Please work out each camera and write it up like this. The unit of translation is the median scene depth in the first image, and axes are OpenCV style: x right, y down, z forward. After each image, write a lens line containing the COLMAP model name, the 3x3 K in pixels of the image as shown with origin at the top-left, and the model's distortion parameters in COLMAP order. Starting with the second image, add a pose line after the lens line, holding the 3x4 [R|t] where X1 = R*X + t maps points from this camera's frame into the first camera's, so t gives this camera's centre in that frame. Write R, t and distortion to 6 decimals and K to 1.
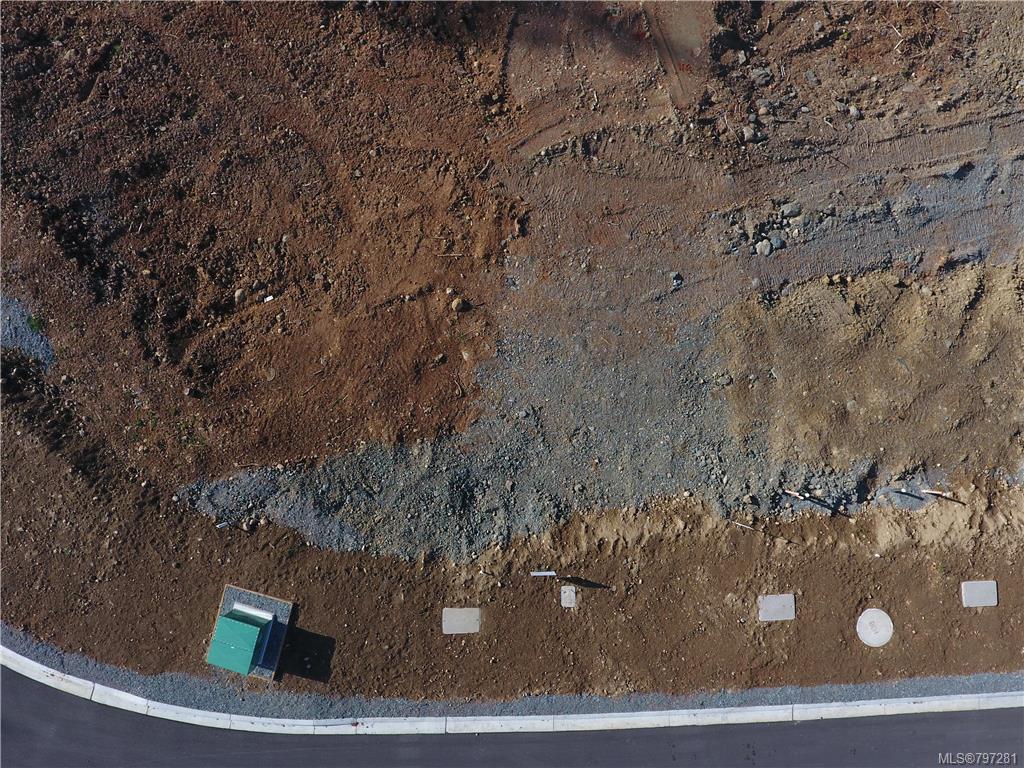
lens RADIAL K [[599.1, 0, 513.9], [0, 599.1, 379.5], [0, 0, 1]] dist [0.002431, -0.003607]
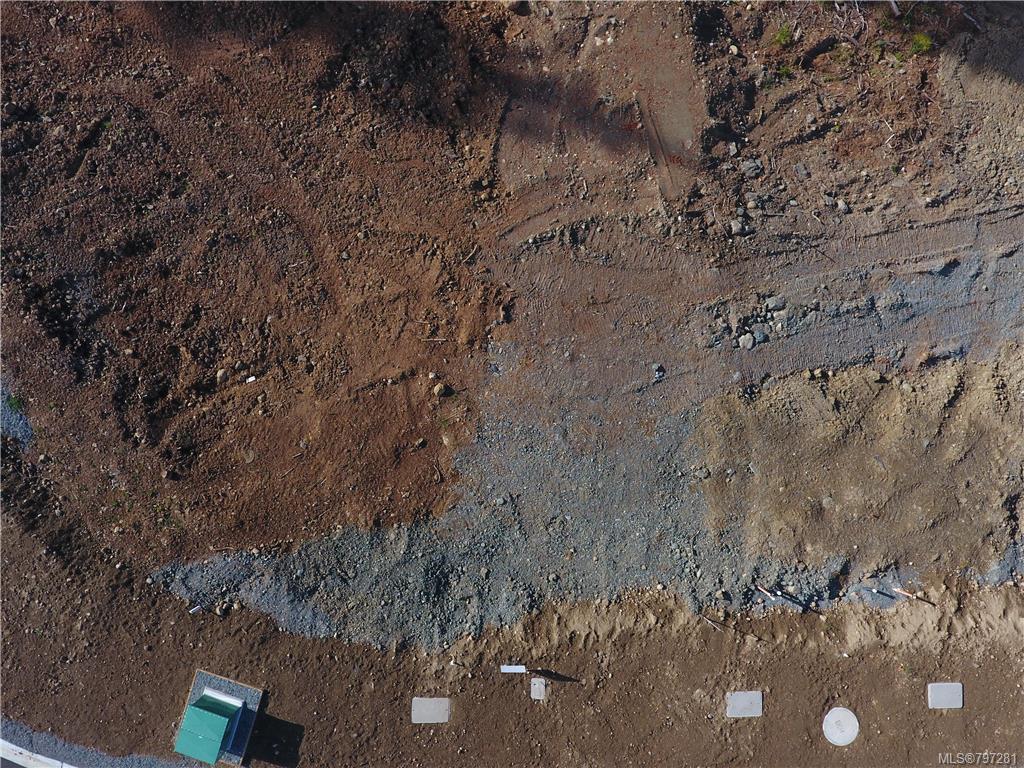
lens RADIAL K [[599.1, 0, 513.9], [0, 599.1, 379.5], [0, 0, 1]] dist [0.002431, -0.003607]
pose [[0.999285, 0.037362, 0.005846, 0.024026], [-0.037391, 0.999289, 0.004857, -0.153317], [-0.005660, -0.005072, 0.999971, -0.003923]]
